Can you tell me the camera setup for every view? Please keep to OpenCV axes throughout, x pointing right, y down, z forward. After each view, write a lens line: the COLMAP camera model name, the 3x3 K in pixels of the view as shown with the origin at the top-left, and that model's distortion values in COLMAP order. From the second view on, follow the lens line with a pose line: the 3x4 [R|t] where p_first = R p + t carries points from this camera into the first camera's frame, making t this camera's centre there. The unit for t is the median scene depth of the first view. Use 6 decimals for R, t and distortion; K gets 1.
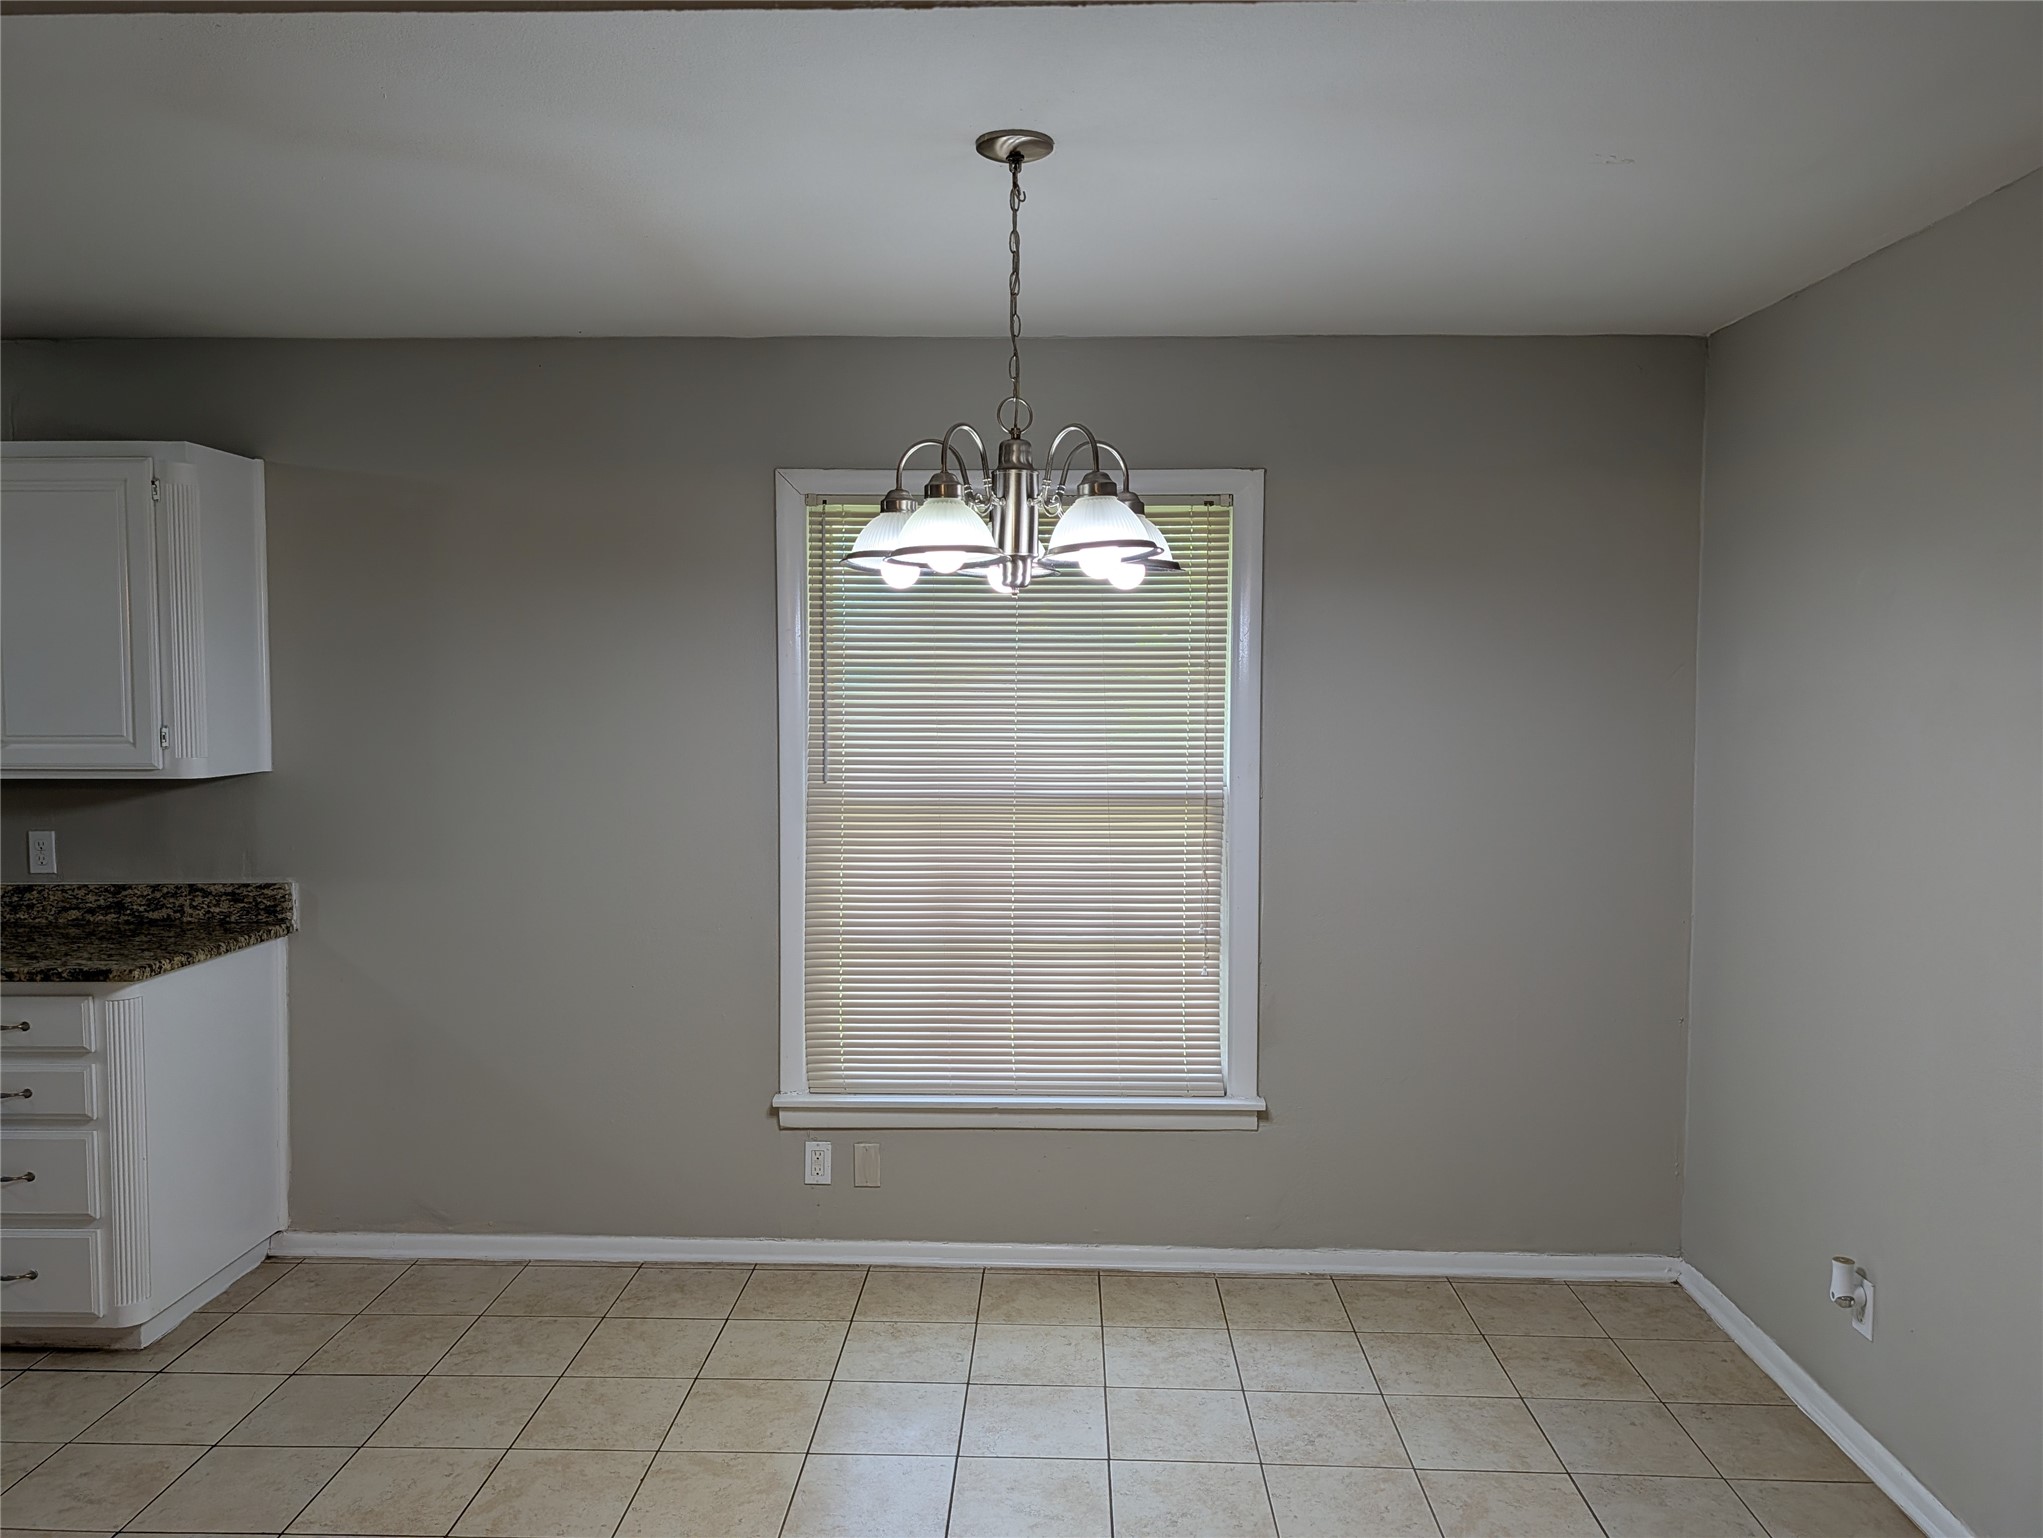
lens RADIAL K [[1446.1, 0, 1020.7], [0, 1446.1, 759.7], [0, 0, 1]] dist [0.020726, -0.020932]
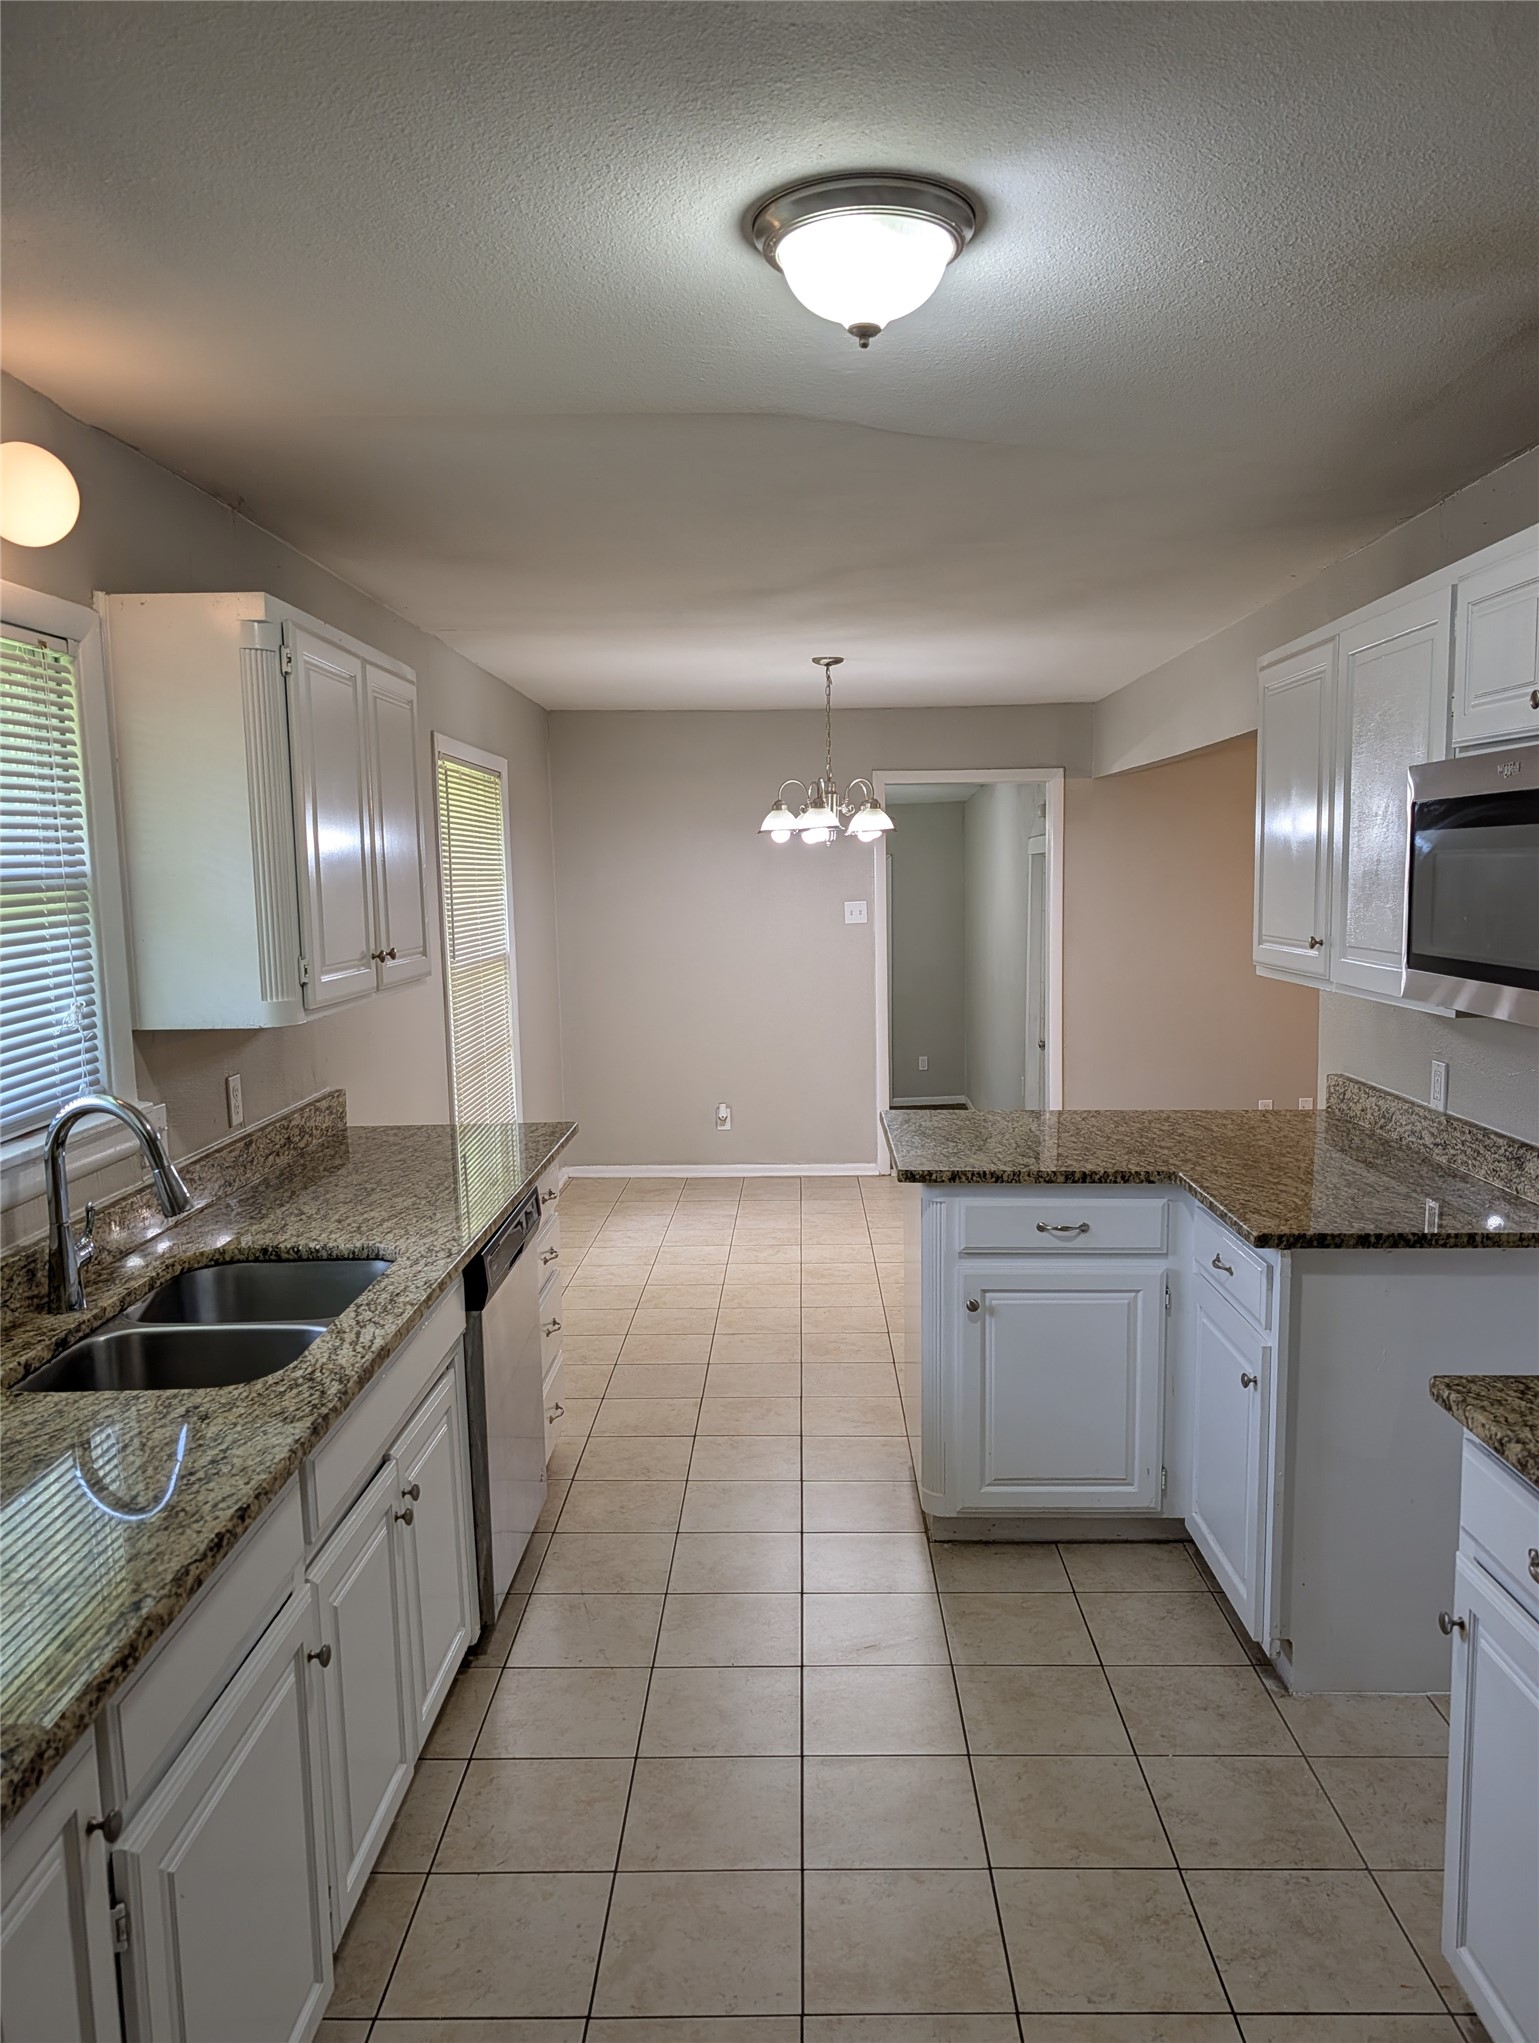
lens RADIAL K [[1446.1, 0, 777.0], [0, 1446.1, 1033.2], [0, 0, 1]] dist [0.020726, -0.020932]
pose [[-0.011822, -0.108564, 0.994019, -1.657069], [0.068937, 0.991635, 0.109123, -0.044095], [-0.997551, 0.069814, -0.004239, 0.755688]]
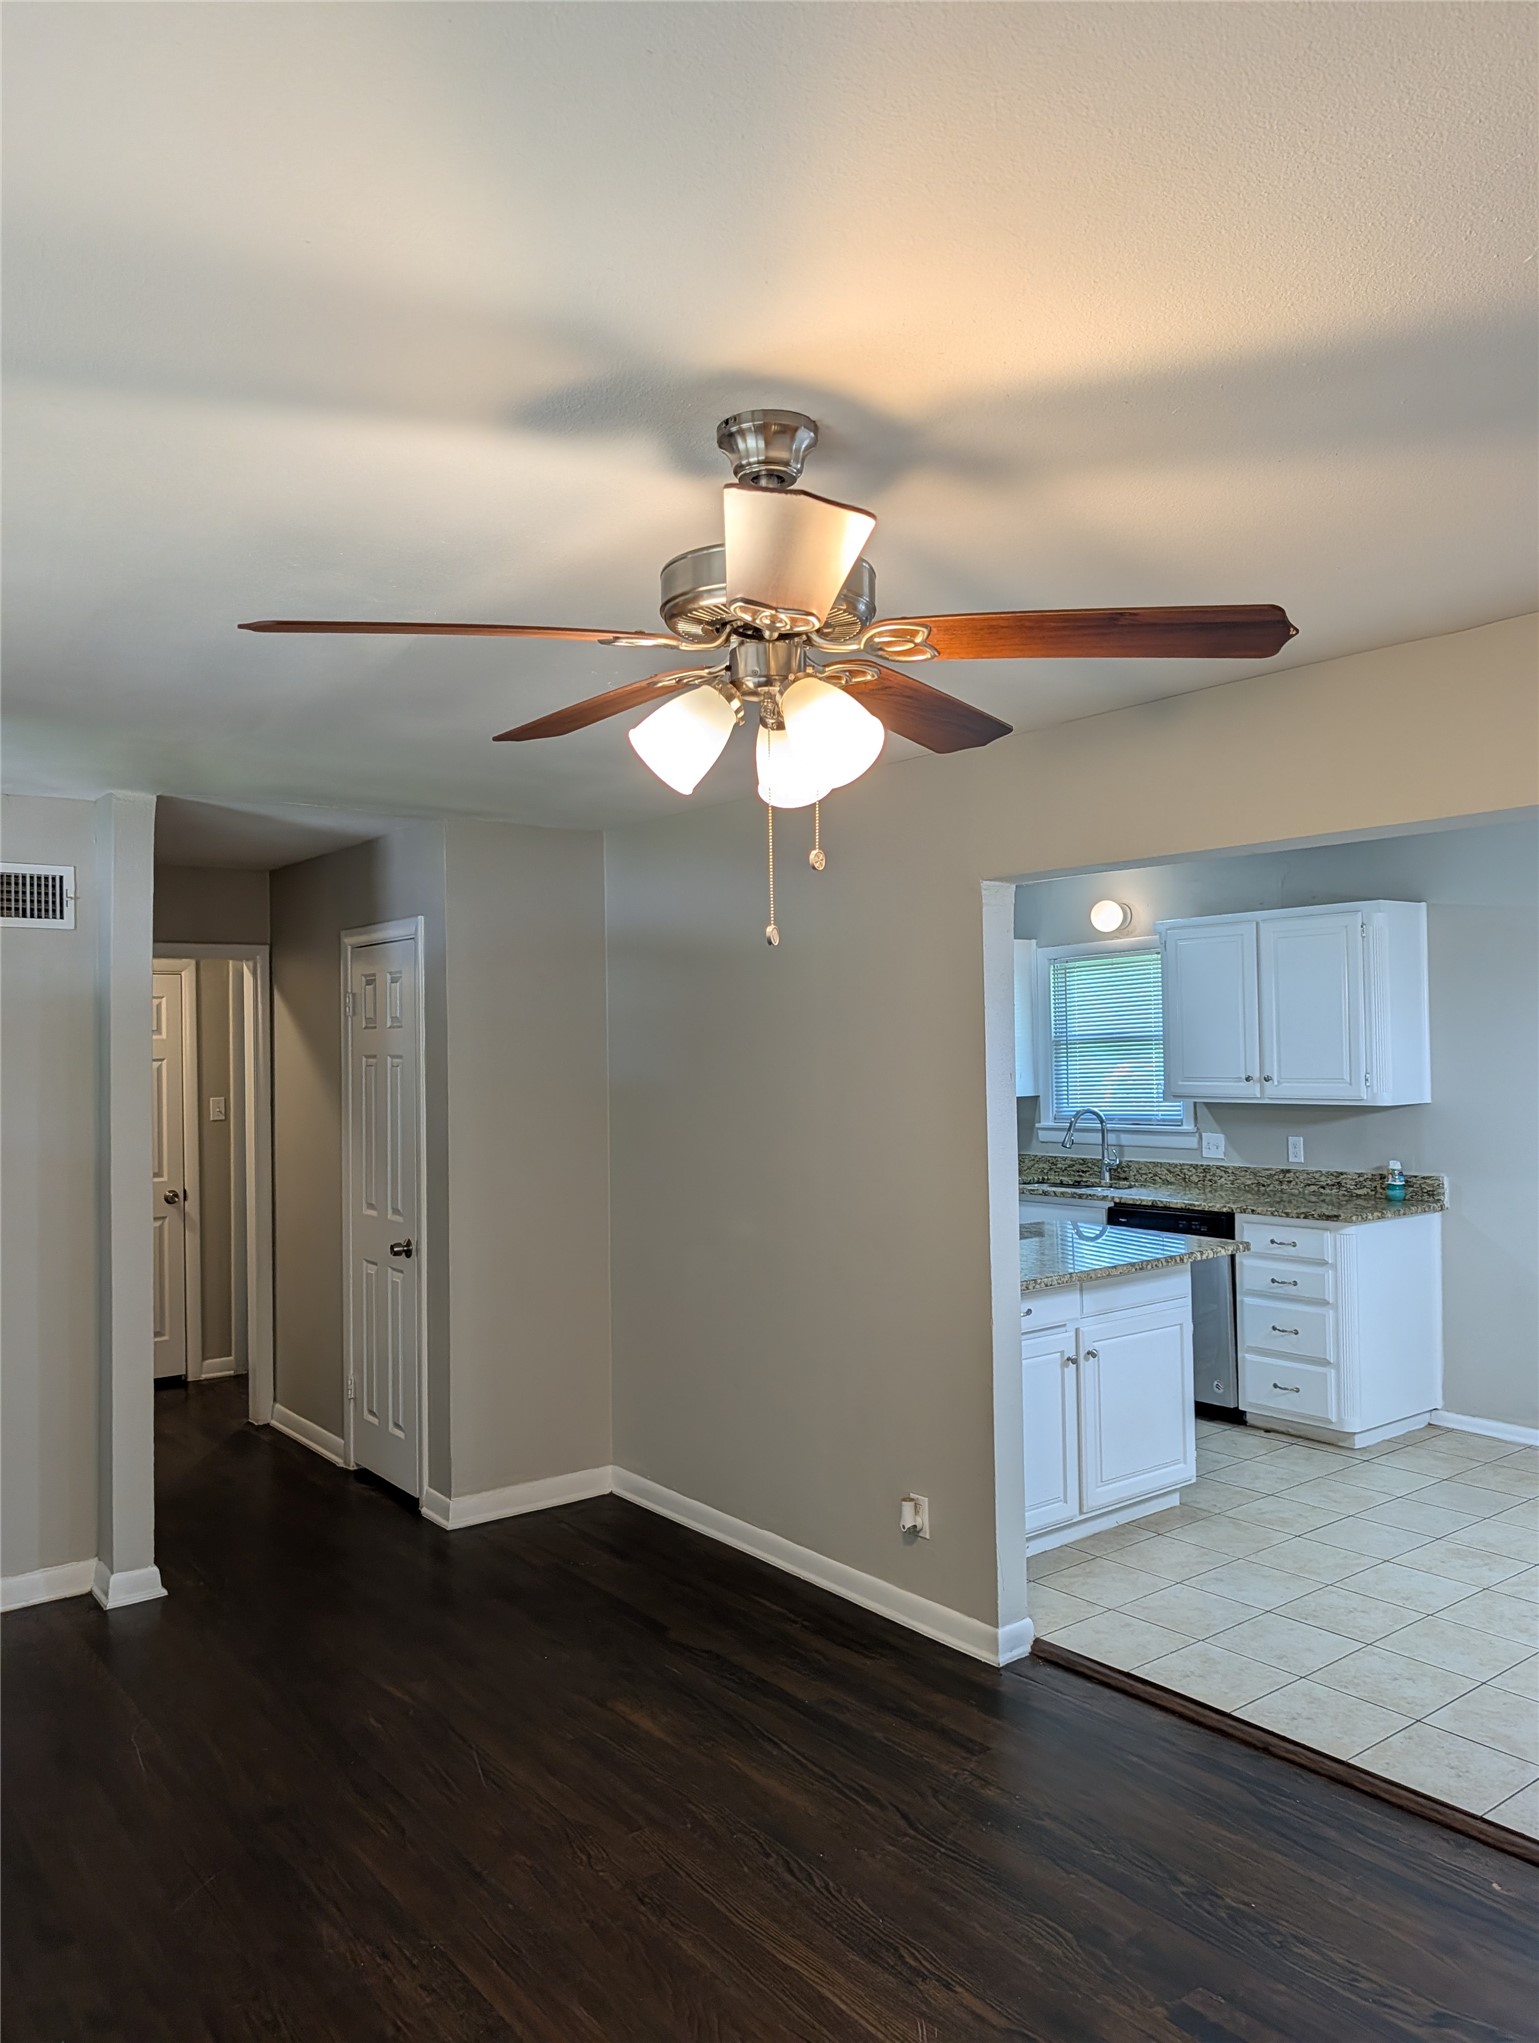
lens RADIAL K [[1446.1, 0, 781.7], [0, 1446.1, 1012.2], [0, 0, 1]] dist [0.020726, -0.020932]
pose [[0.627992, -0.027503, -0.777734, 0.269810], [-0.027675, 0.997954, -0.057638, 0.020660], [0.777728, 0.057720, 0.625945, -0.542225]]
